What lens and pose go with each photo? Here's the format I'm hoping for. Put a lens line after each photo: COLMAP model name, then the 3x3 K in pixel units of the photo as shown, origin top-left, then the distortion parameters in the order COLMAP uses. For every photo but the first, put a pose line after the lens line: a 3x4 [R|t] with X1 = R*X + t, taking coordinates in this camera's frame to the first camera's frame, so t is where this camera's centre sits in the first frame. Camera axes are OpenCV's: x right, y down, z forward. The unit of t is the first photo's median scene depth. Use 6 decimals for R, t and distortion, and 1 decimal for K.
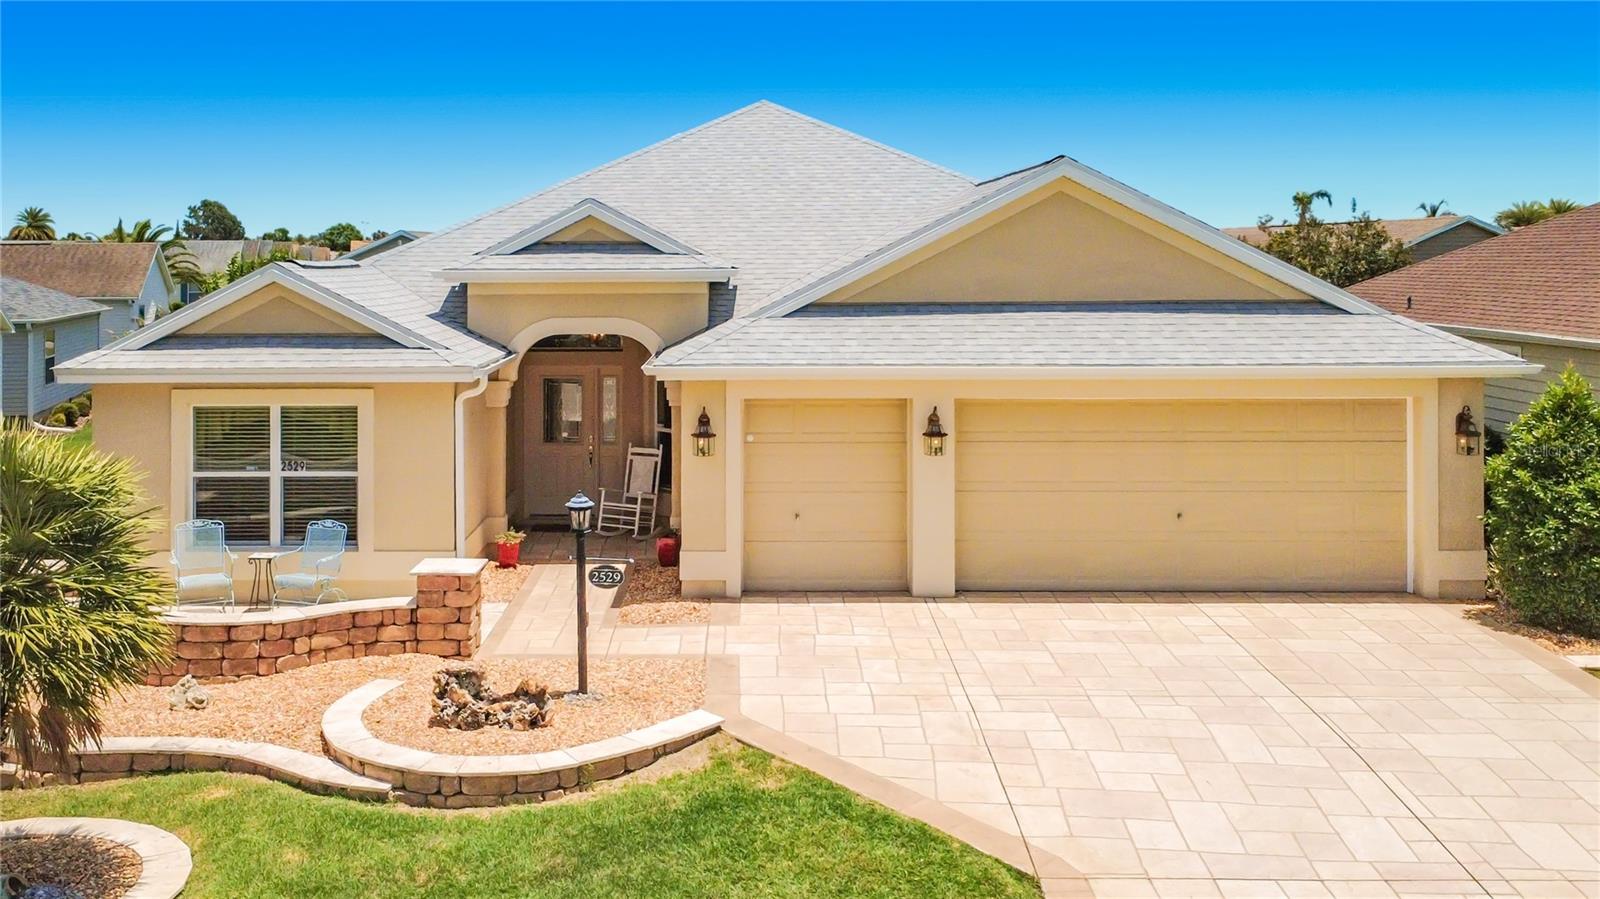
lens RADIAL K [[1464.5, 0, 699.2], [0, 1464.5, 298.1], [0, 0, 1]] dist [0.011184, 0.003986]
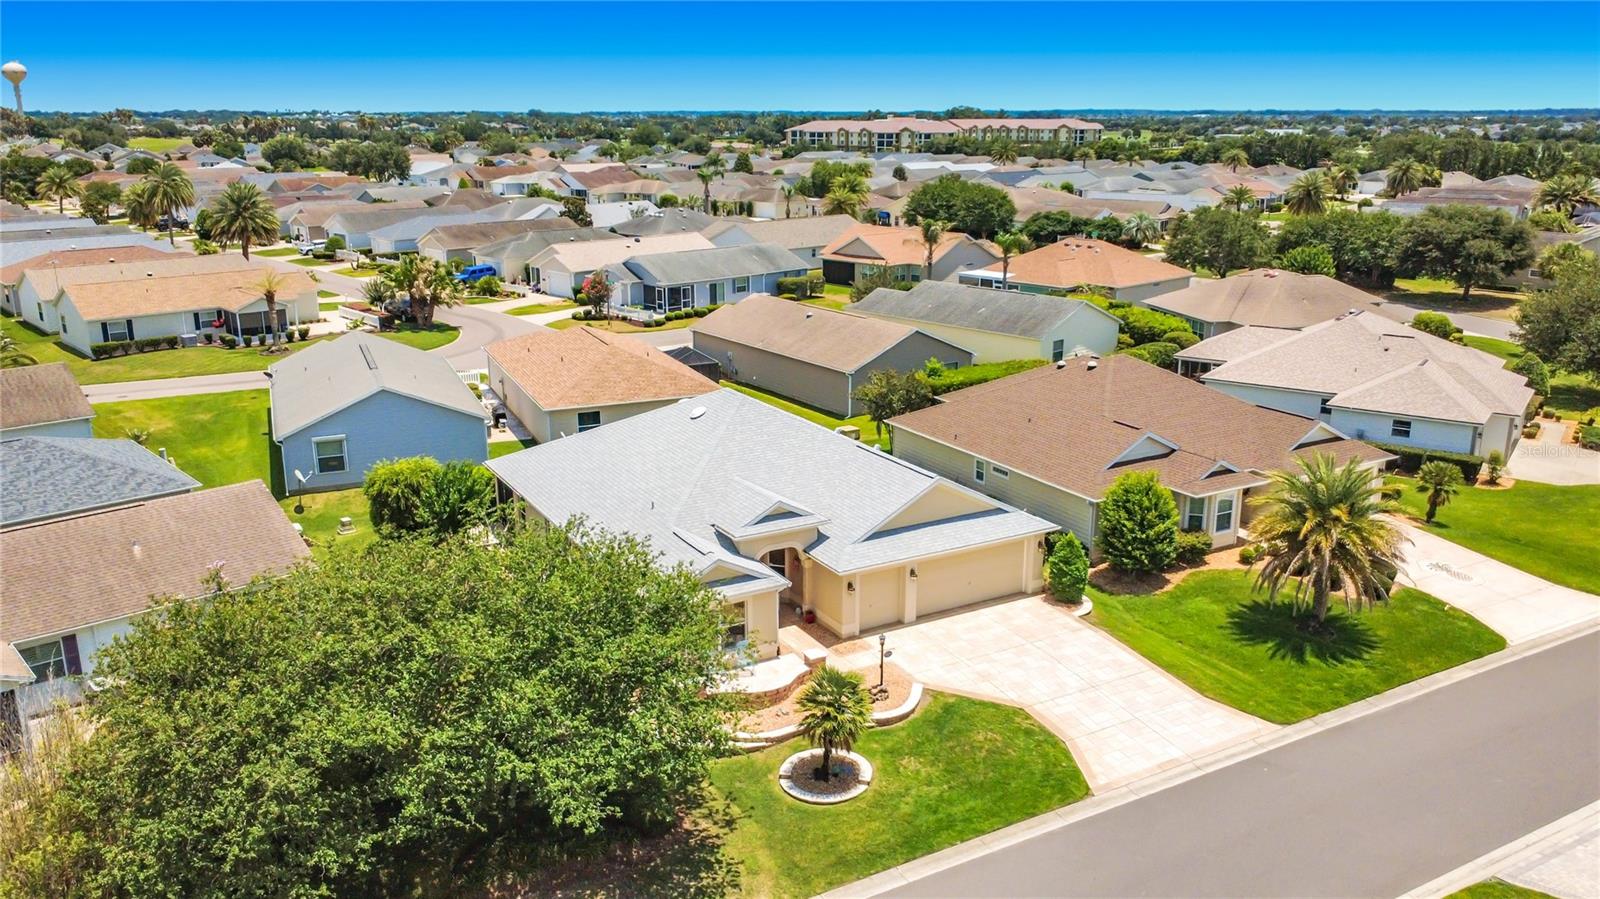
lens RADIAL K [[1223.6, 0, 800.0], [0, 1223.6, 449.5], [0, 0, 1]] dist [-0.010667, -0.002976]
pose [[0.857034, -0.134272, 0.497457, -1.332661], [0.011650, 0.970252, 0.241816, -0.816544], [-0.515128, -0.201449, 0.833103, -1.025763]]
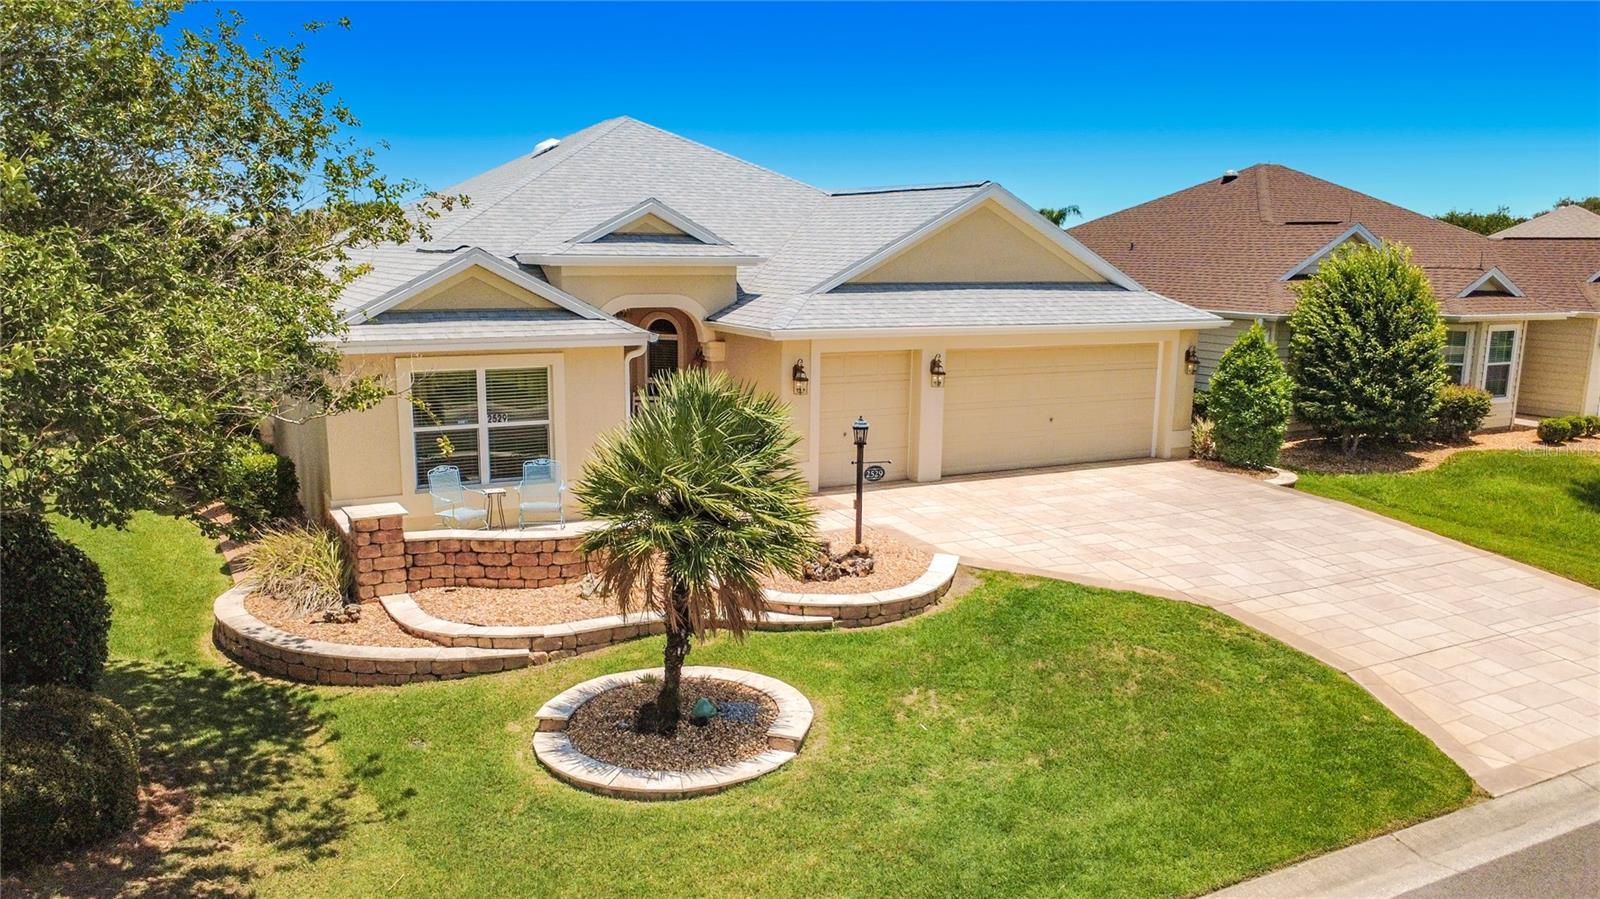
lens RADIAL K [[1208.3, 0, 794.8], [0, 1208.3, 525.0], [0, 0, 1]] dist [-0.027534, -0.000582]
pose [[0.868879, -0.096582, 0.485511, -0.576093], [-0.003171, 0.979677, 0.200559, -0.001258], [-0.495014, -0.175801, 0.850914, 0.002145]]
